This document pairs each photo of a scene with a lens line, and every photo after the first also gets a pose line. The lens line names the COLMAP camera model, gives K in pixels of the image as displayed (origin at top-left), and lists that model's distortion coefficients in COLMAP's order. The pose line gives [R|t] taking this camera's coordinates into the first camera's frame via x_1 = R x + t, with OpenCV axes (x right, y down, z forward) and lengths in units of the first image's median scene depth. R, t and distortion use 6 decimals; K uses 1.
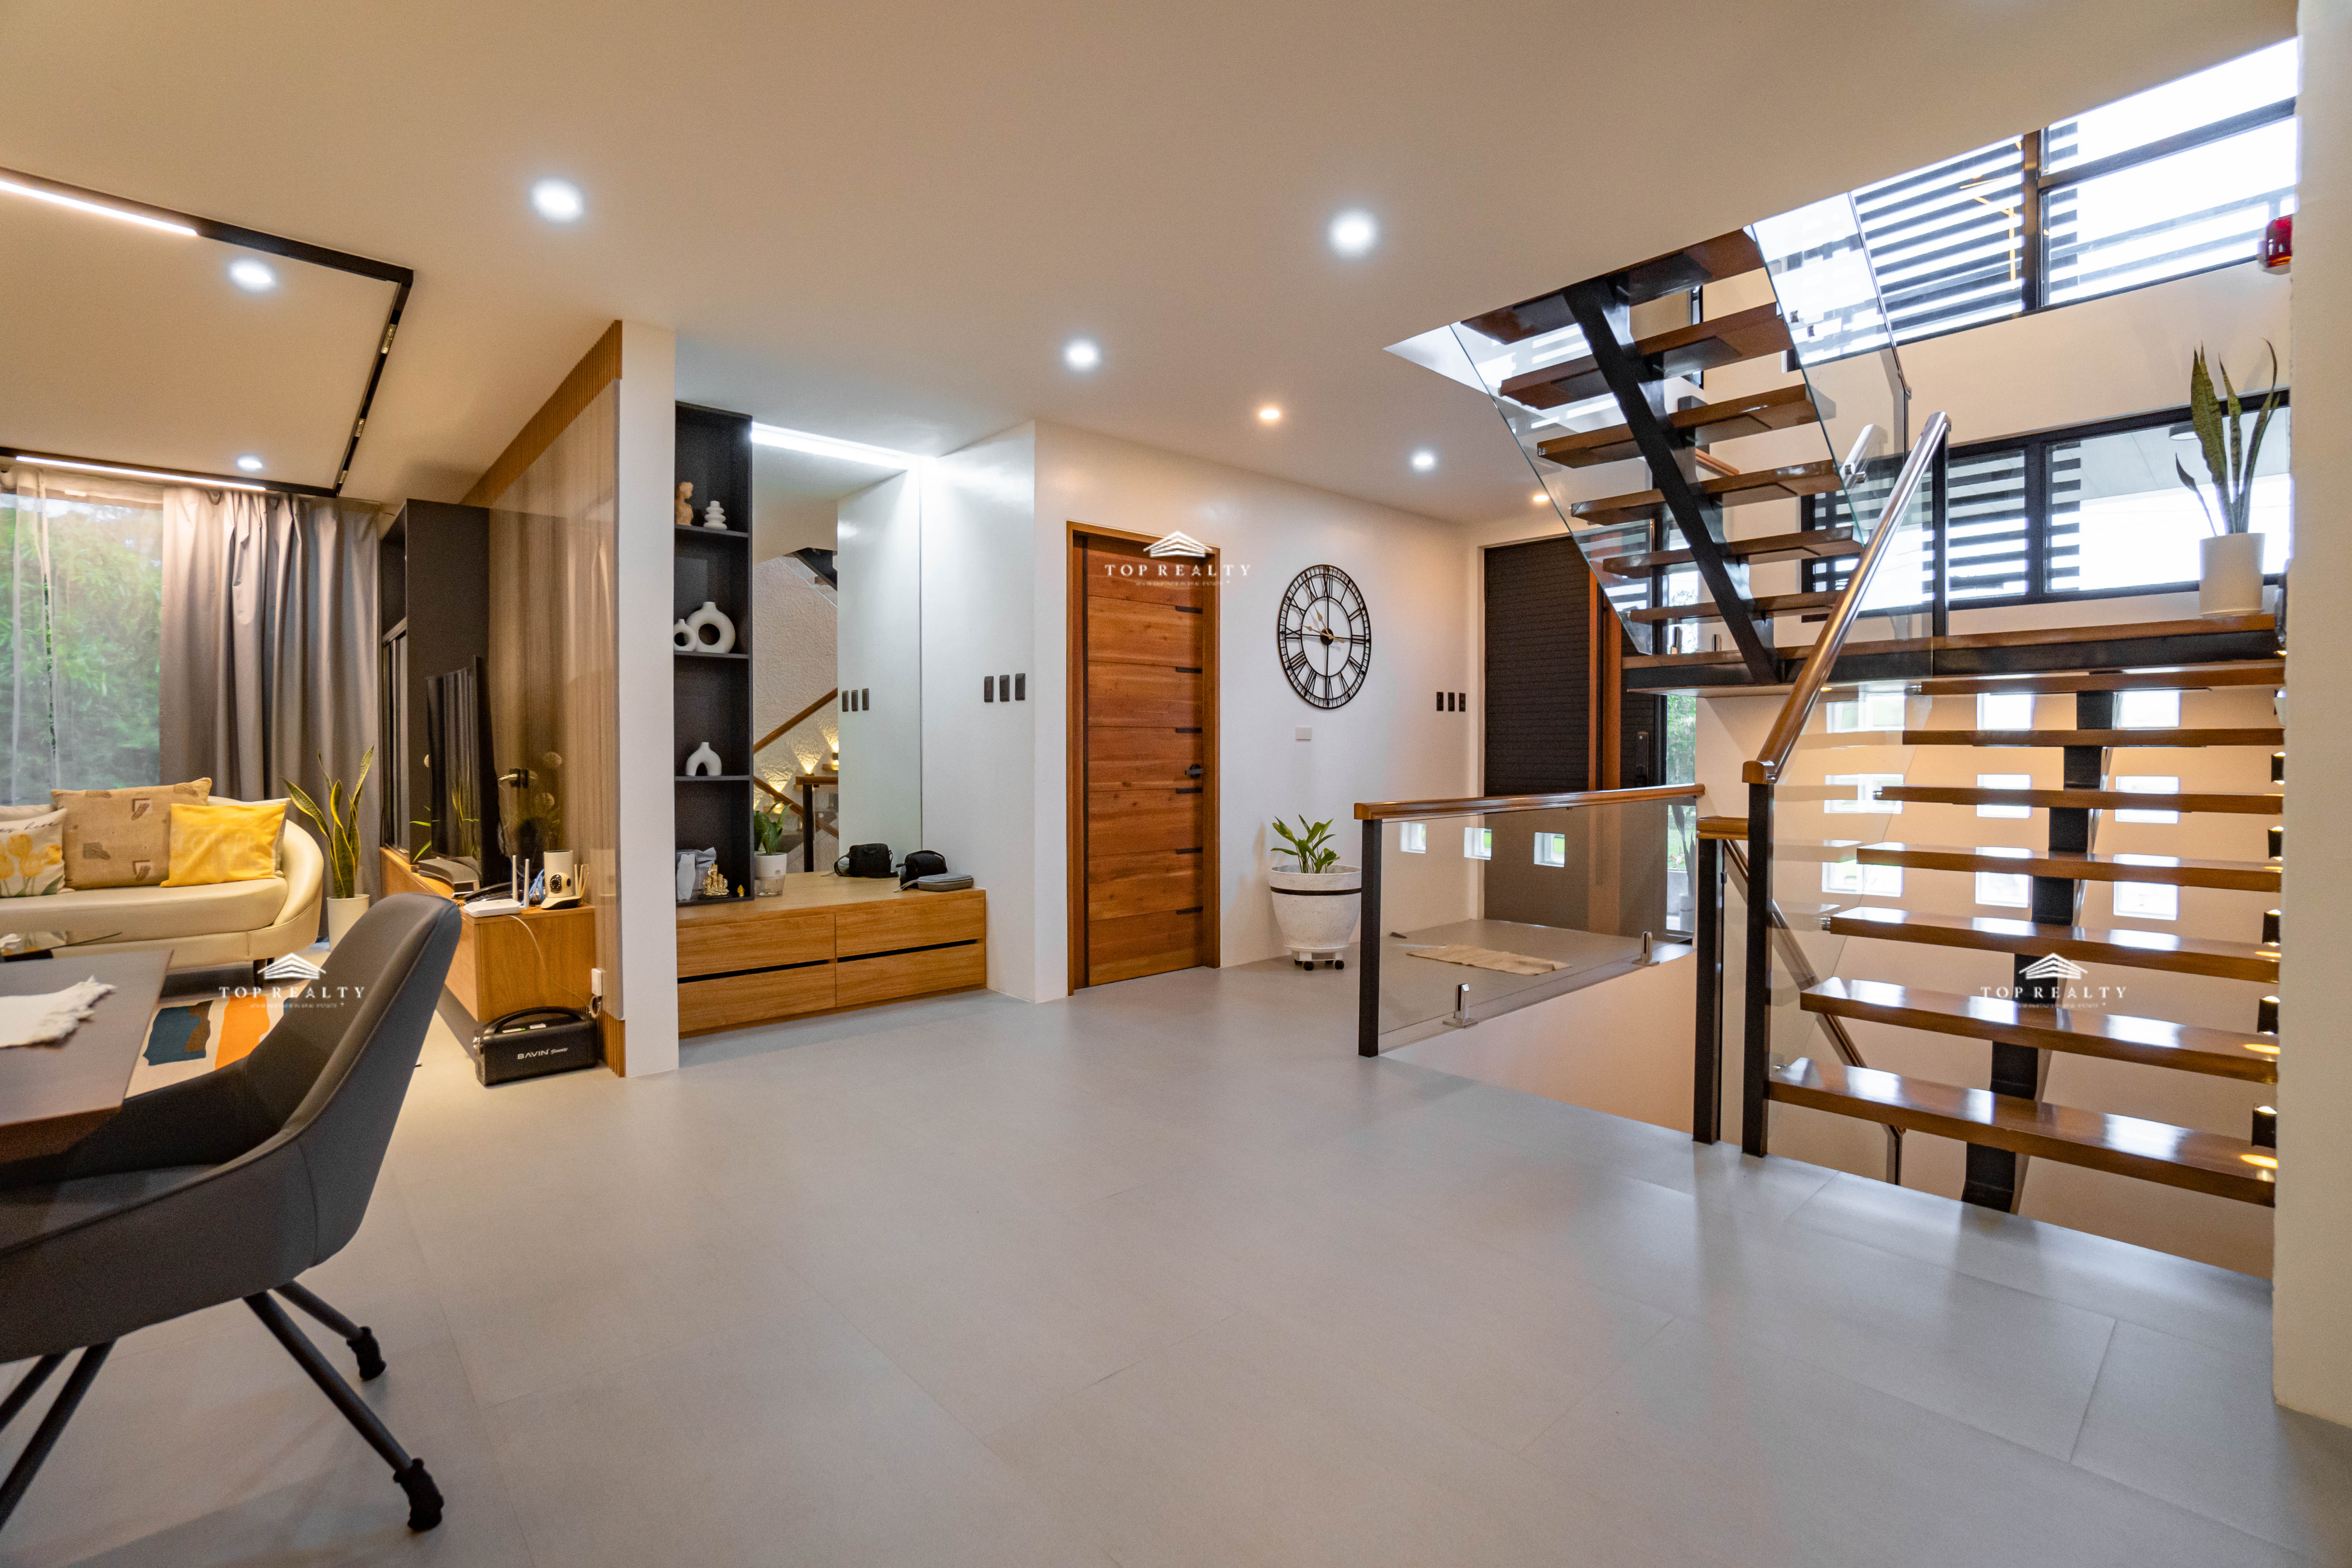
lens RADIAL K [[1043.3, 0, 1183.7], [0, 1043.3, 769.2], [0, 0, 1]] dist [-0.001530, 0.011121]
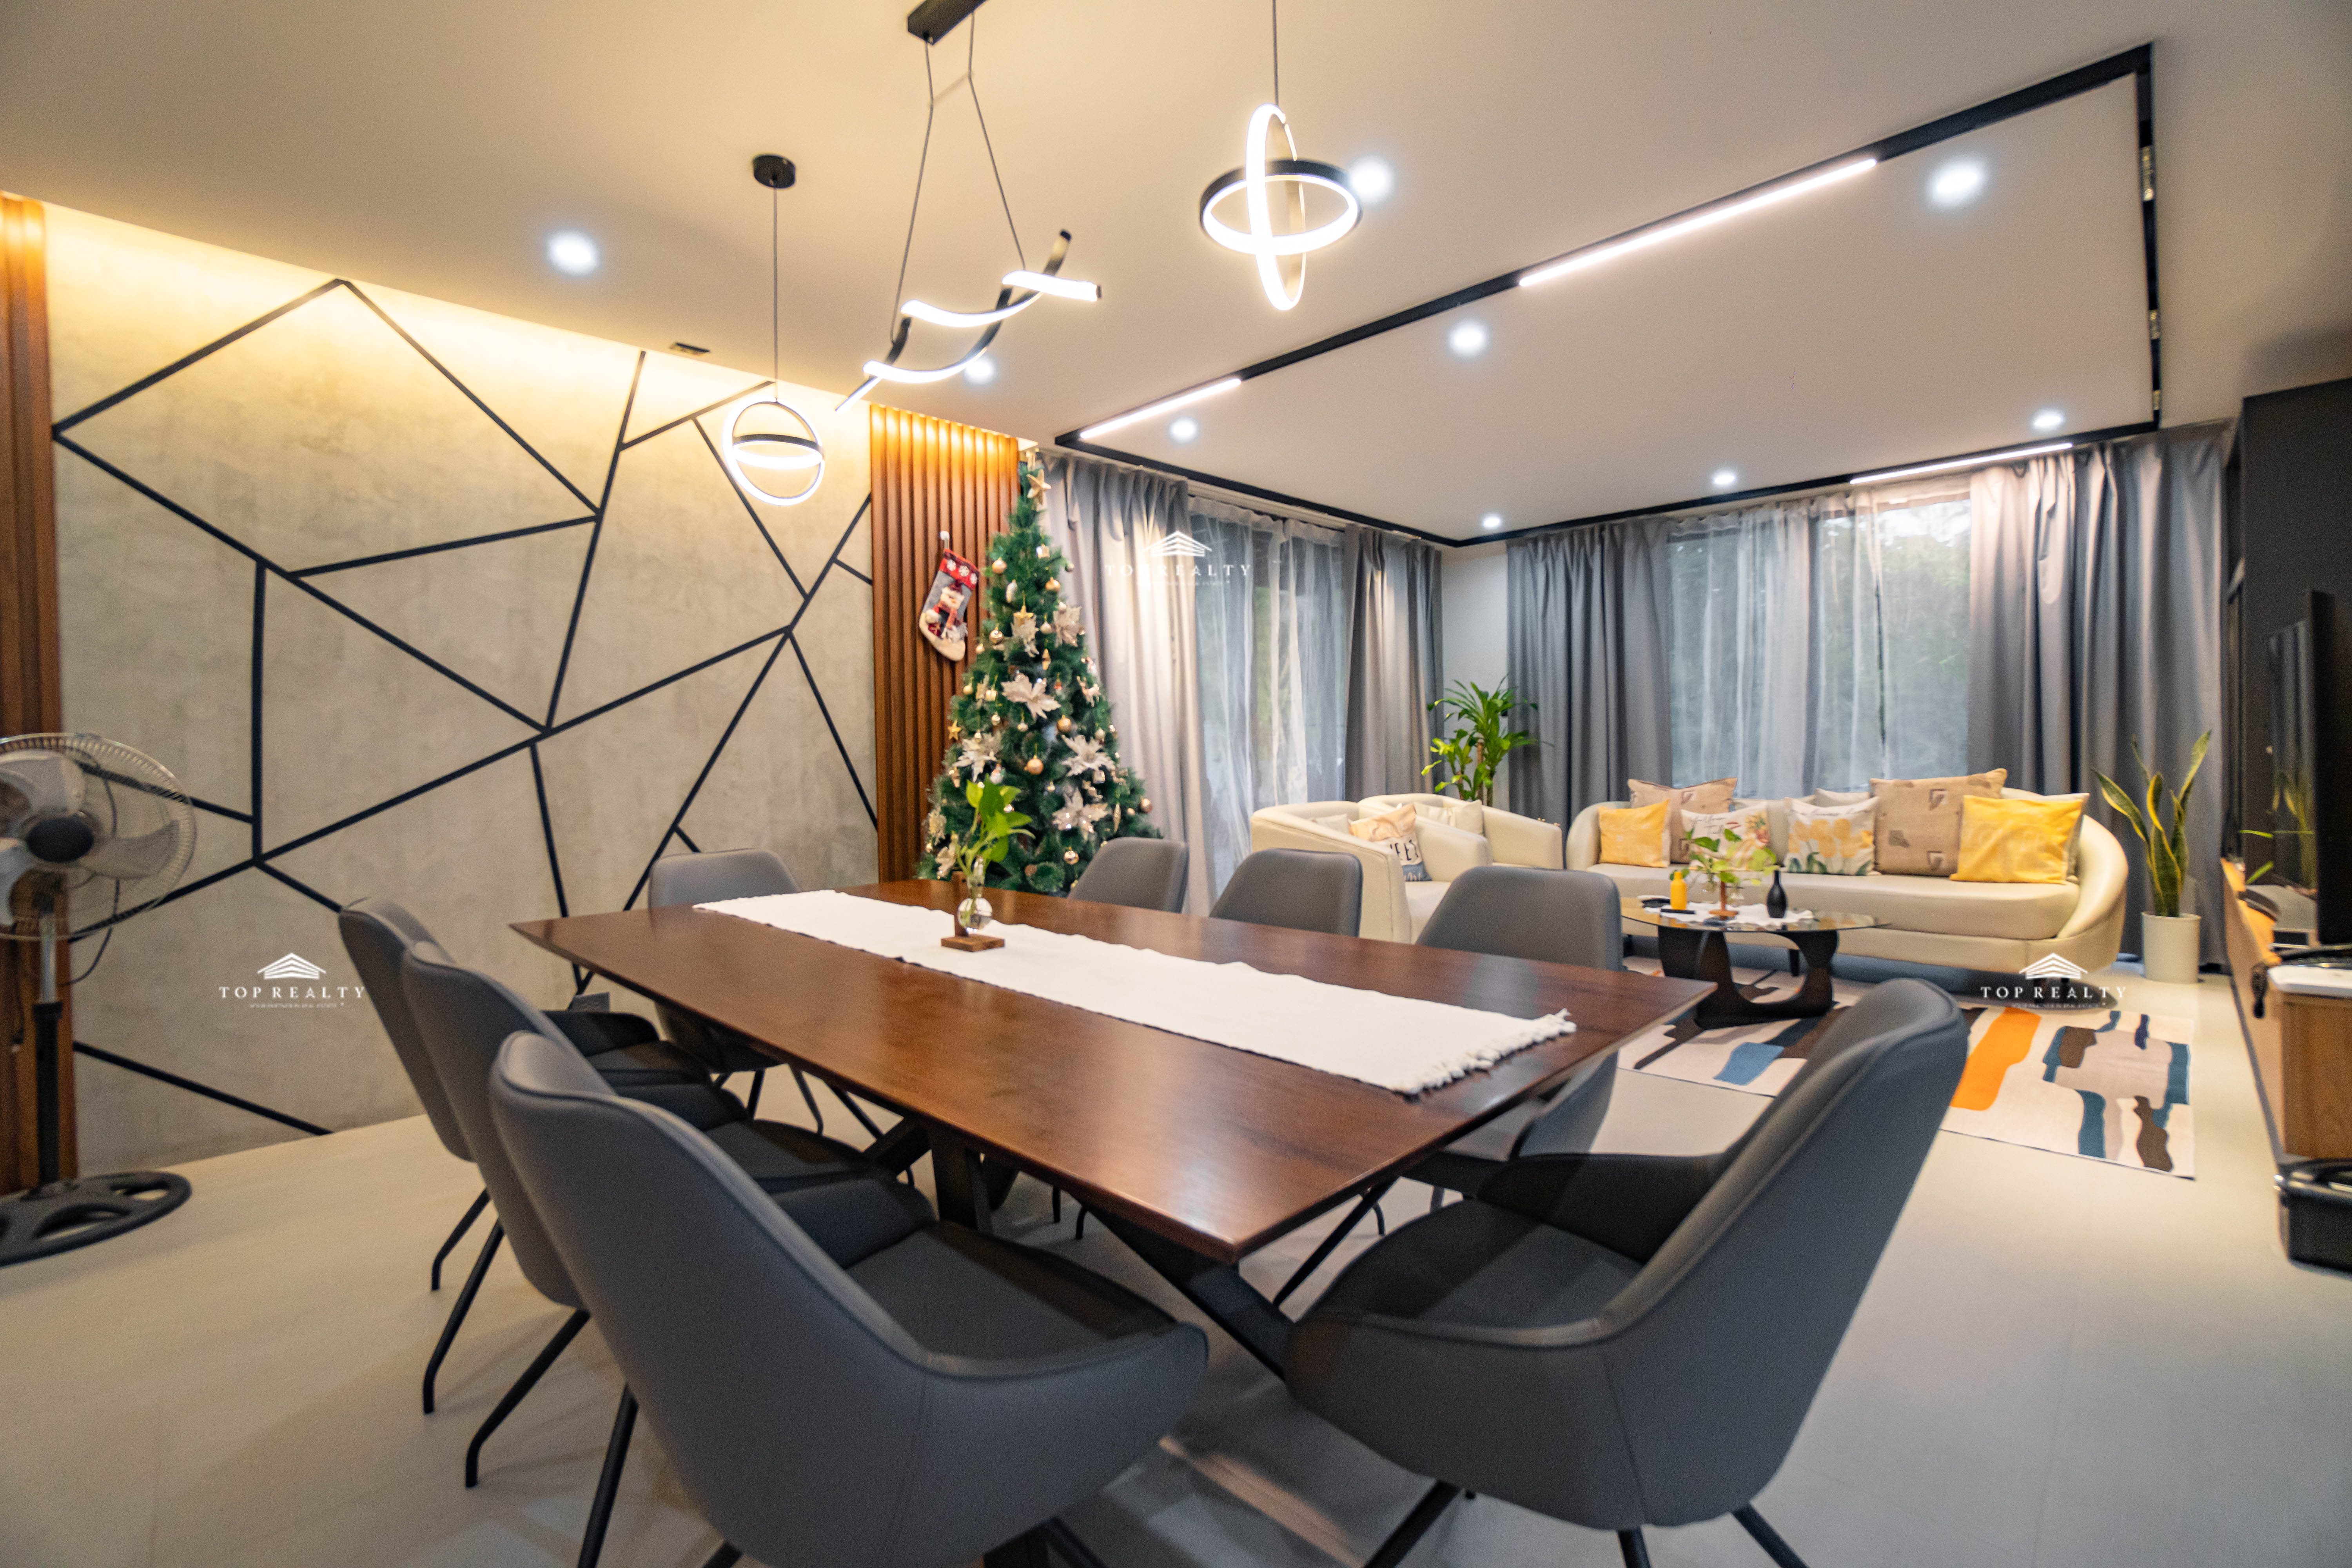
lens RADIAL K [[1043.3, 0, 1183.7], [0, 1043.3, 769.2], [0, 0, 1]] dist [-0.001530, 0.011121]
pose [[0.092366, 0.014527, -0.995619, -0.058850], [0.003207, 0.999884, 0.014886, -0.008290], [0.995720, -0.004568, 0.092309, 0.181978]]
